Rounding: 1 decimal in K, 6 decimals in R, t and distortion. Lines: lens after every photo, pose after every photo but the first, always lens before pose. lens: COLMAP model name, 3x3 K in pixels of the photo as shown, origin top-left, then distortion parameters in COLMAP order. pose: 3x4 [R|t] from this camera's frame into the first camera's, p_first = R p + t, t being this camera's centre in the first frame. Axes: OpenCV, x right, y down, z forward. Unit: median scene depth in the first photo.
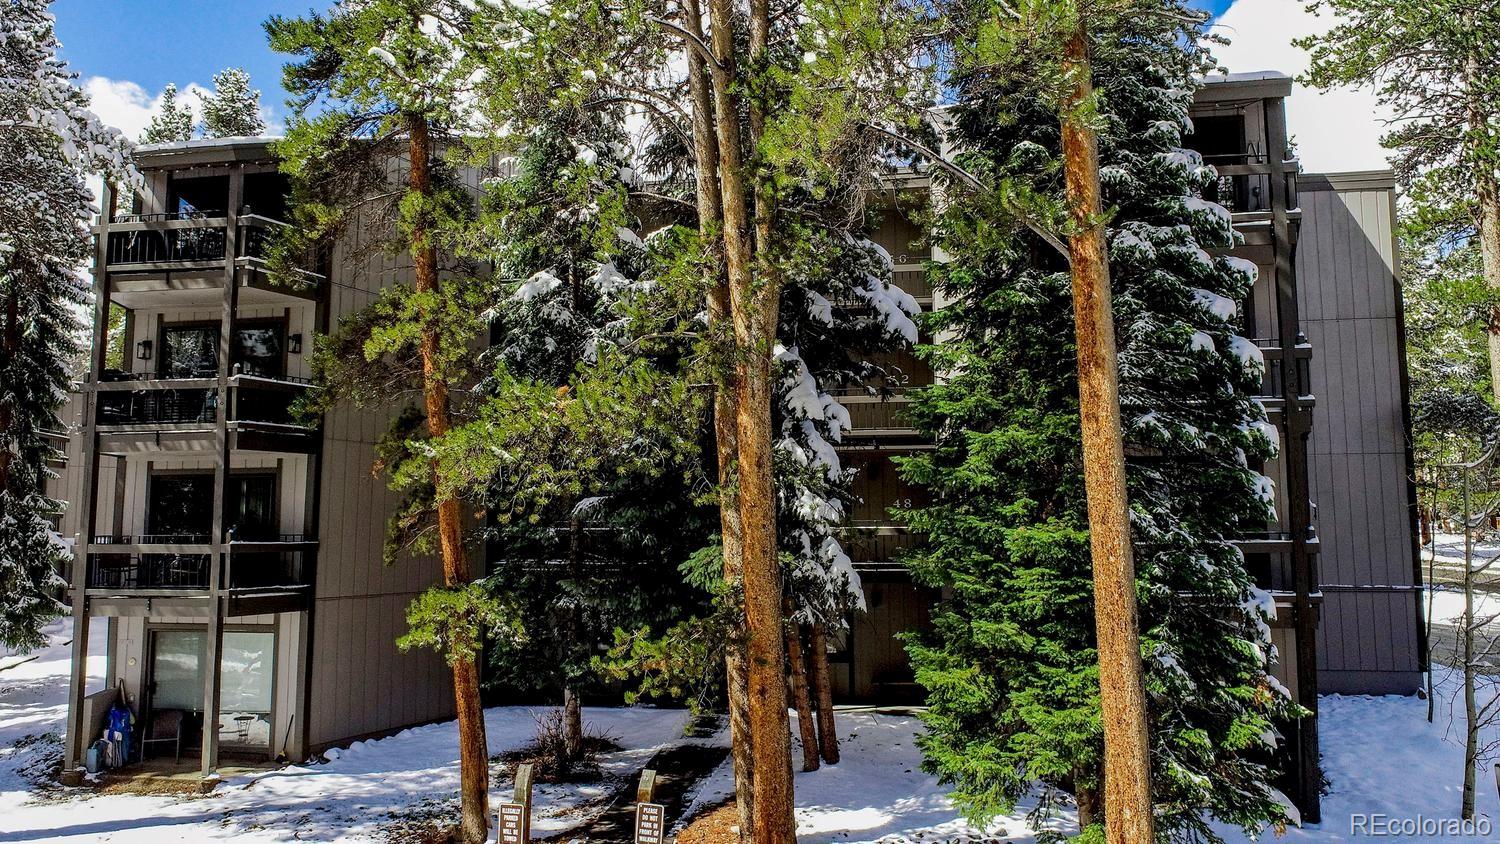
lens RADIAL K [[1034.4, 0, 757.9], [0, 1034.4, 427.3], [0, 0, 1]] dist [-0.009538, 0.005233]
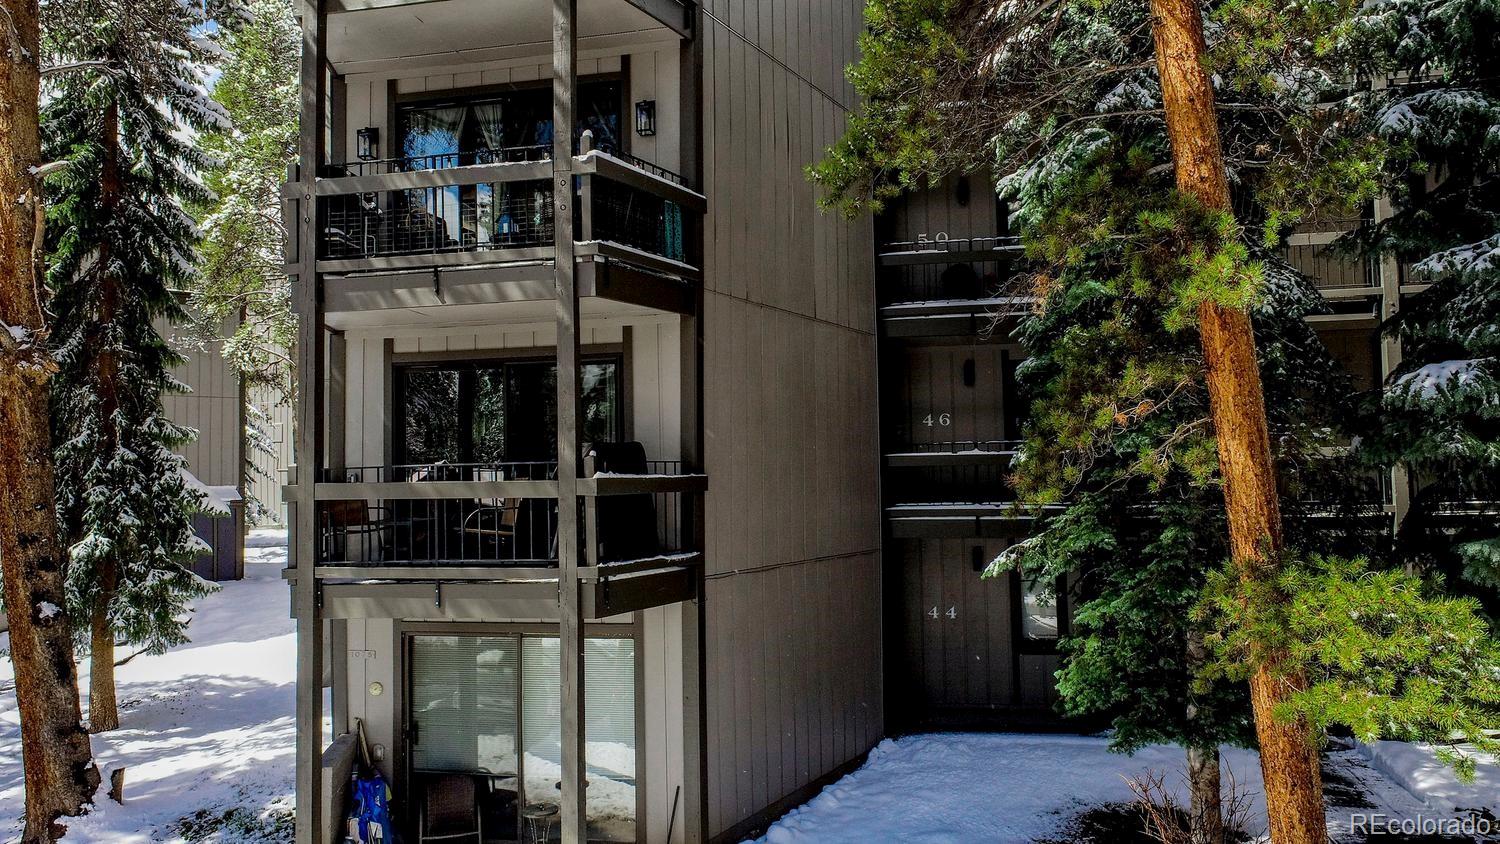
lens RADIAL K [[1034.4, 0, 746.1], [0, 1034.4, 425.8], [0, 0, 1]] dist [-0.009538, 0.005233]
pose [[0.999124, -0.016586, -0.038411, -0.386814], [0.018549, 0.998510, 0.051326, 0.057605], [0.037502, -0.051993, 0.997943, 0.455181]]
